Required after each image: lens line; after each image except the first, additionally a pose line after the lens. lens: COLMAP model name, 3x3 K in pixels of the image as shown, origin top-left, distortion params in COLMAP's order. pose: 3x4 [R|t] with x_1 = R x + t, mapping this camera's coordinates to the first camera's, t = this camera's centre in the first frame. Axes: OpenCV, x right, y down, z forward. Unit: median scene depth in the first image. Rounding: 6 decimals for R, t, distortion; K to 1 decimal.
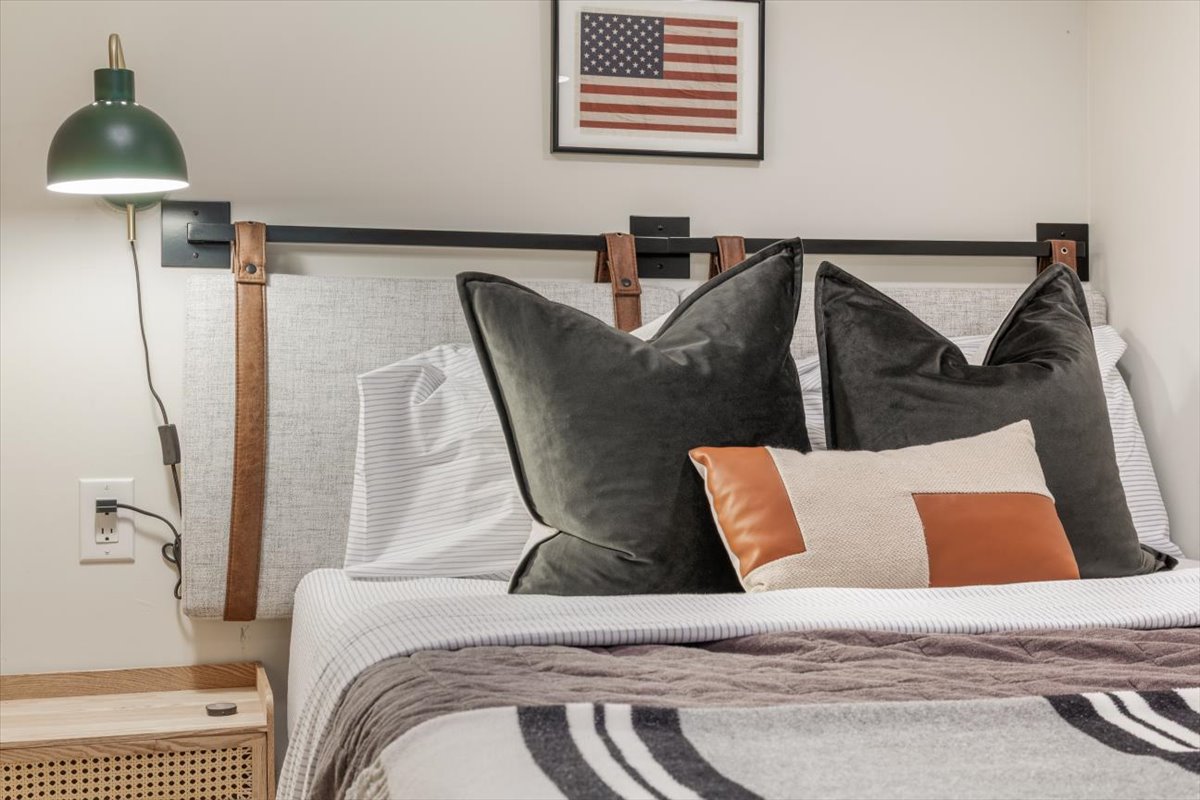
lens RADIAL K [[1372.0, 0, 616.0], [0, 1372.0, 399.6], [0, 0, 1]] dist [-0.022521, -0.002655]
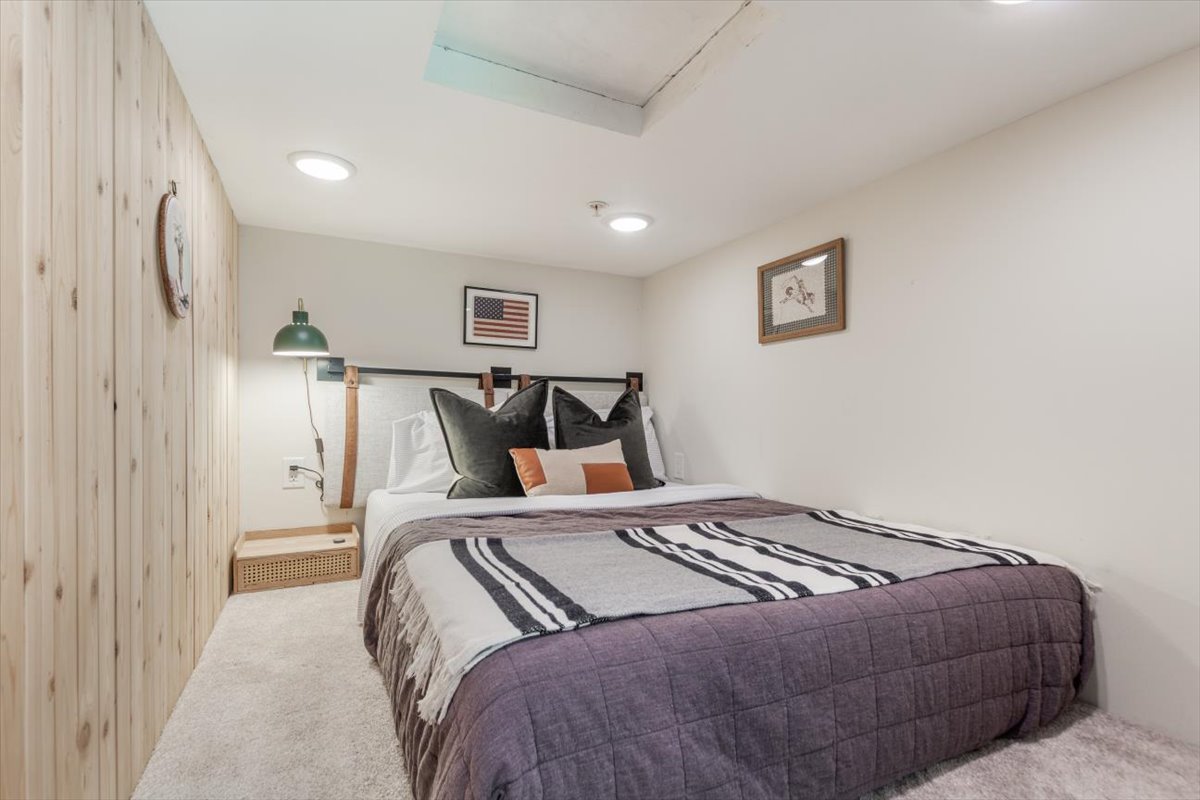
lens RADIAL K [[546.1, 0, 600.7], [0, 546.1, 406.4], [0, 0, 1]] dist [0.001146, -0.000032]
pose [[0.979696, 0.012750, 0.200082, 0.008546], [-0.014438, 0.999871, 0.006976, -0.066112], [-0.199967, -0.009723, 0.979754, -0.205229]]
